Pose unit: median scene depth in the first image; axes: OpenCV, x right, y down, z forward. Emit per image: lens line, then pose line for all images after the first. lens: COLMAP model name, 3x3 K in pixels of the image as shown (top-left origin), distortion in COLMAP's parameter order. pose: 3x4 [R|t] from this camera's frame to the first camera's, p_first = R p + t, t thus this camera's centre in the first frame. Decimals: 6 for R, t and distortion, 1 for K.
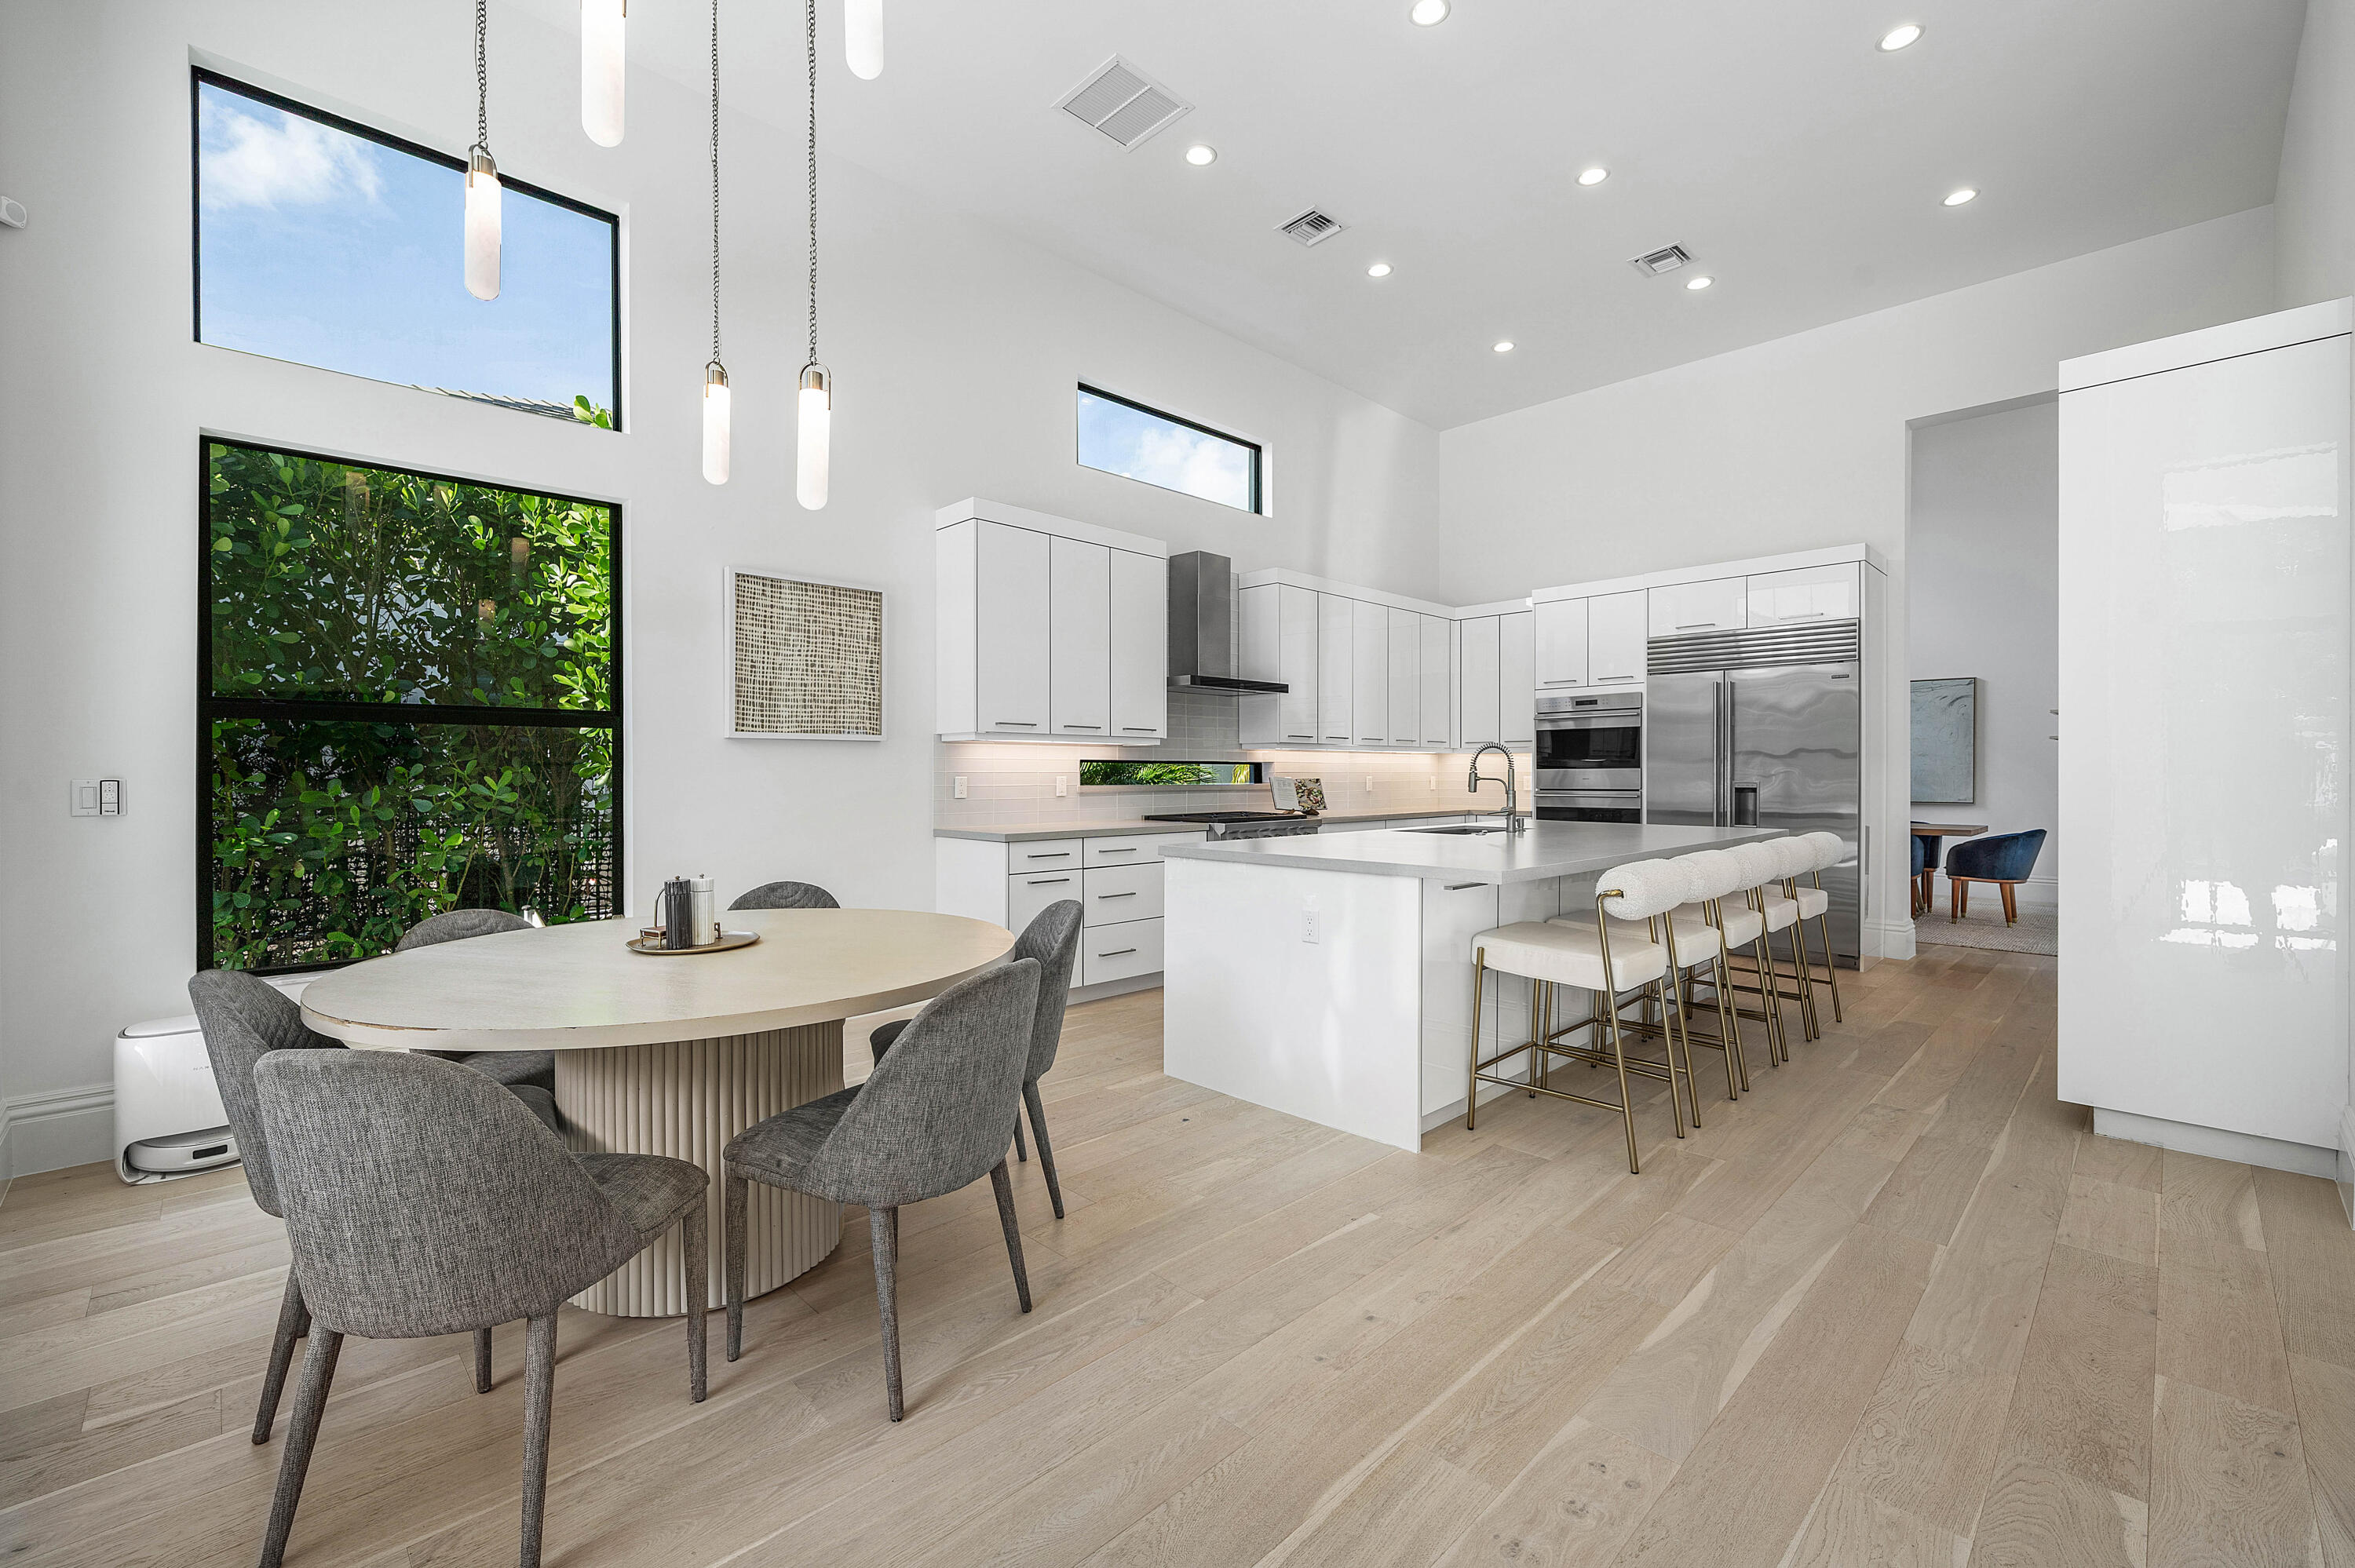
lens RADIAL K [[993.7, 0, 1173.4], [0, 993.7, 773.1], [0, 0, 1]] dist [-0.009263, 0.000217]
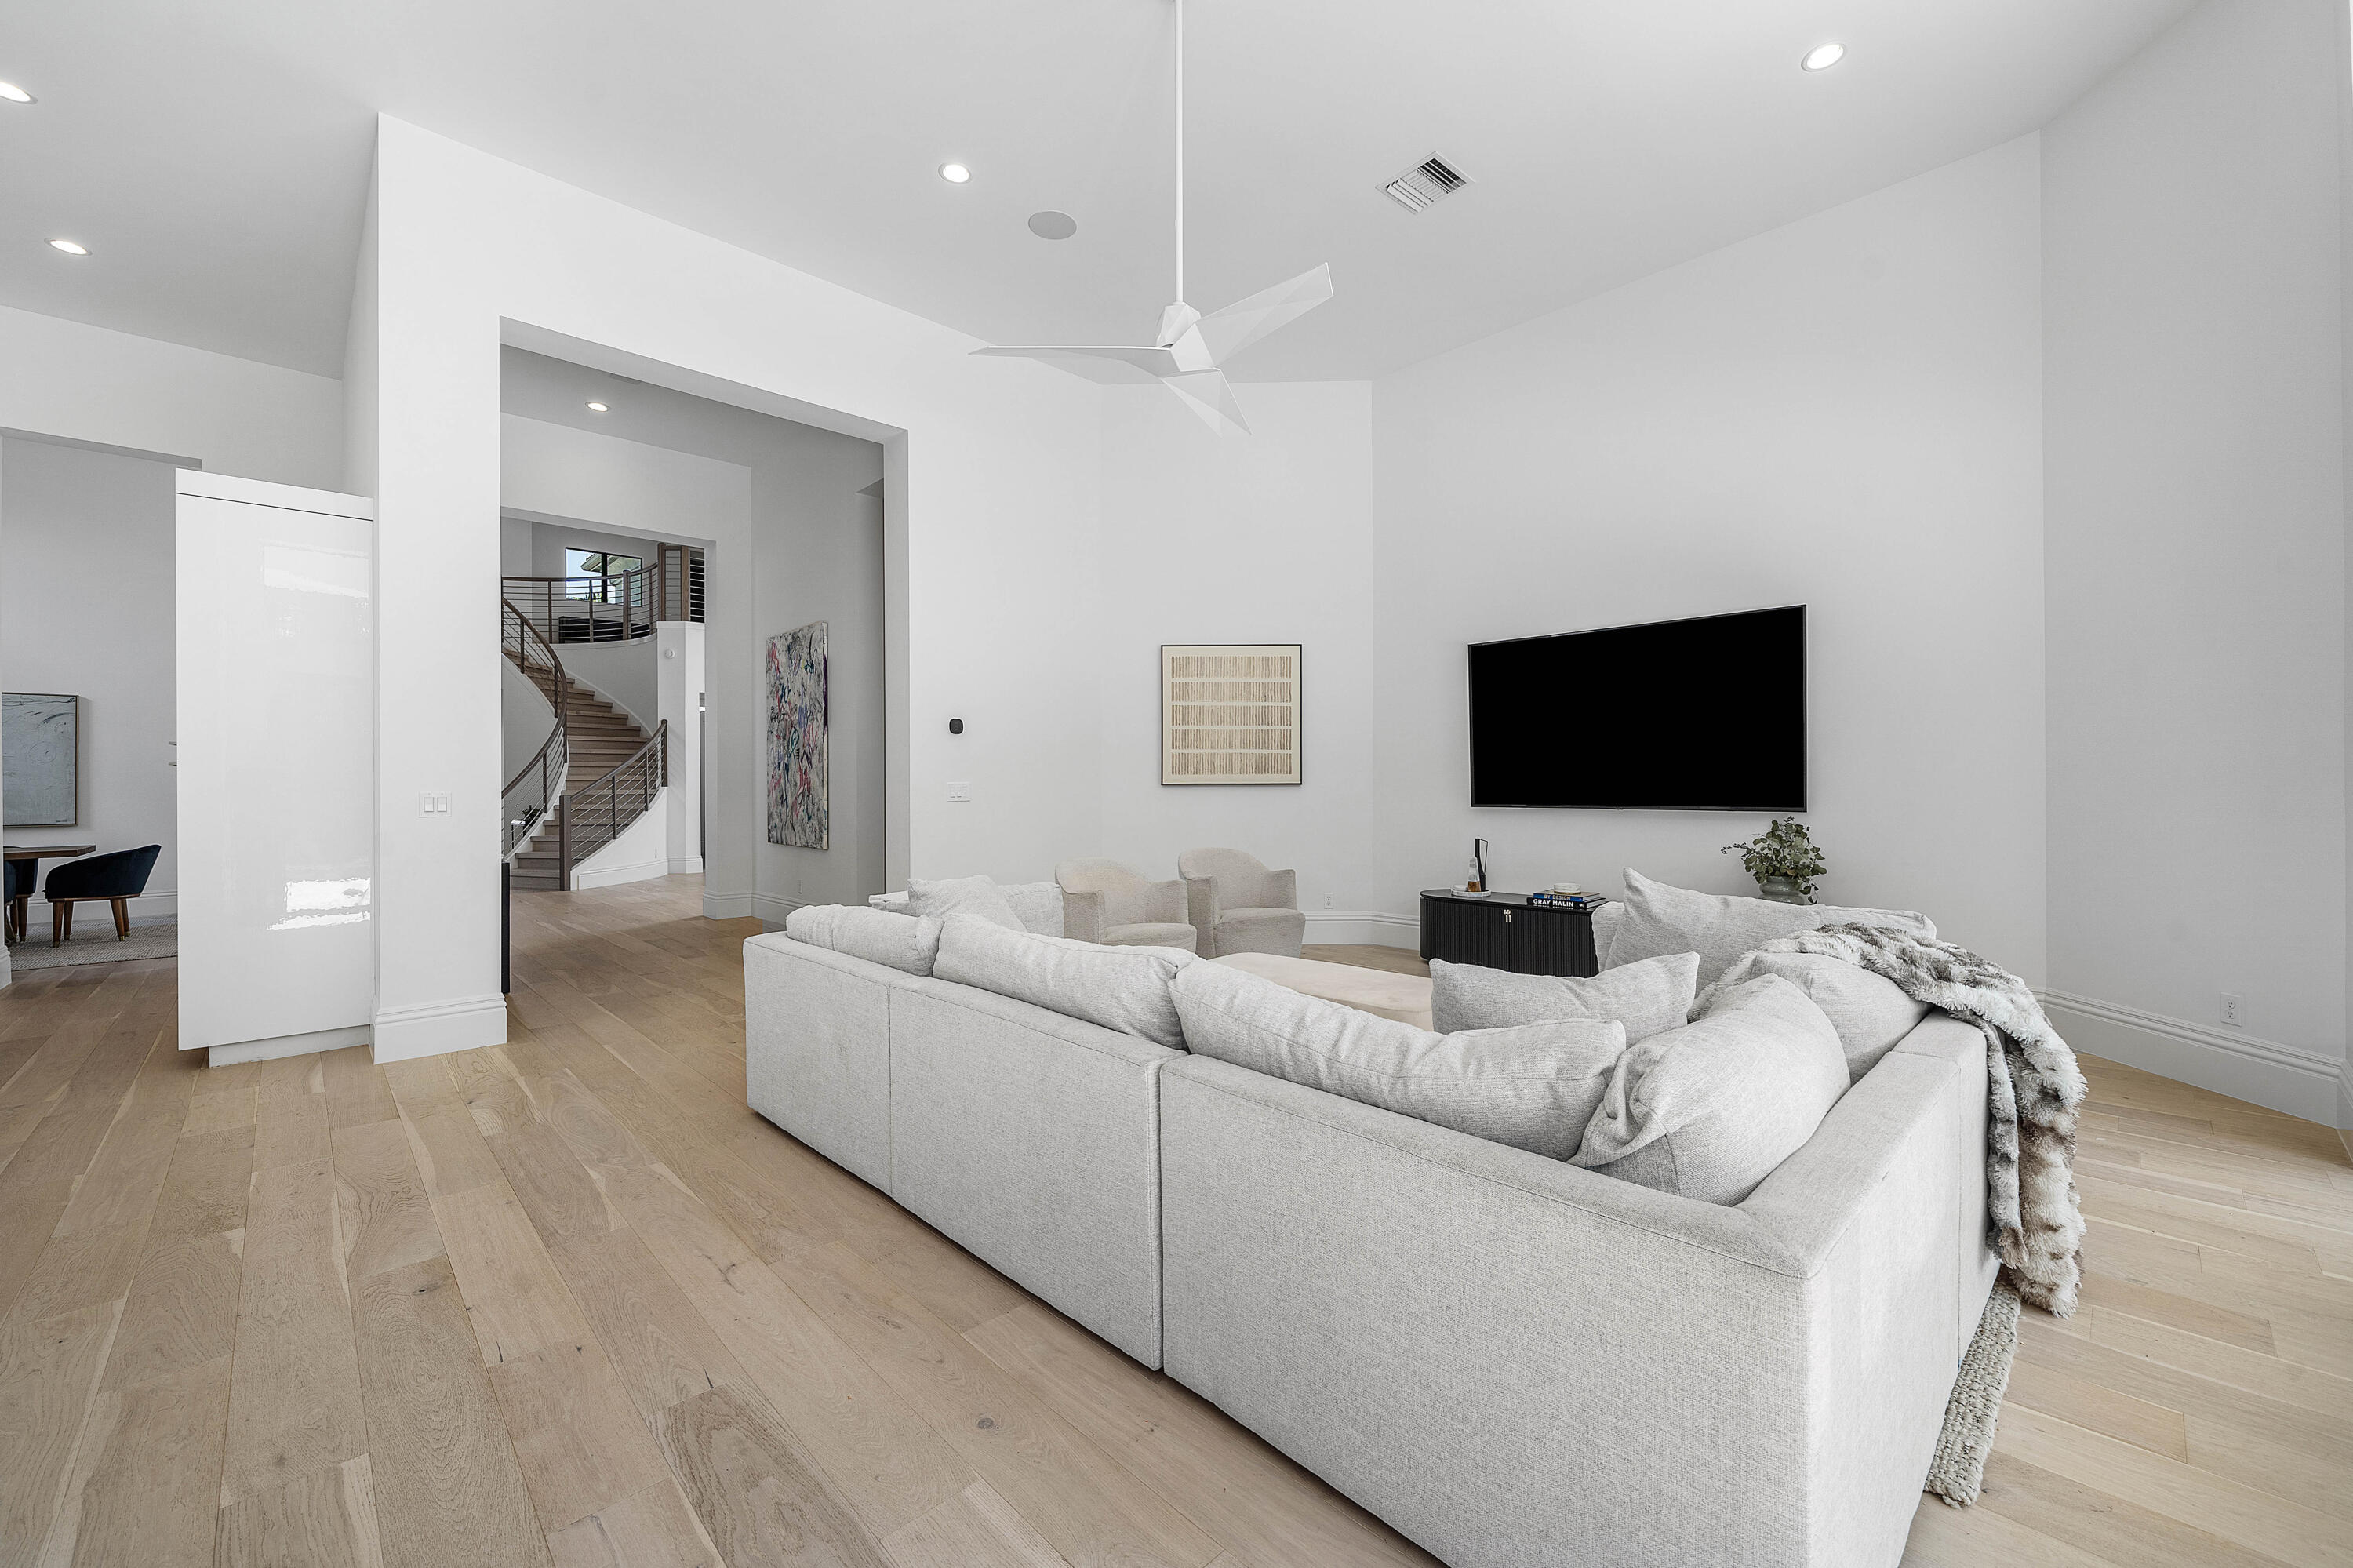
lens RADIAL K [[910.6, 0, 1172.0], [0, 910.6, 780.7], [0, 0, 1]] dist [0.000259, 0.000098]
pose [[0.006836, 0.005056, 0.999964, -0.130750], [0.004974, 0.999975, -0.005090, -0.003763], [-0.999964, 0.005009, 0.006811, -0.140582]]
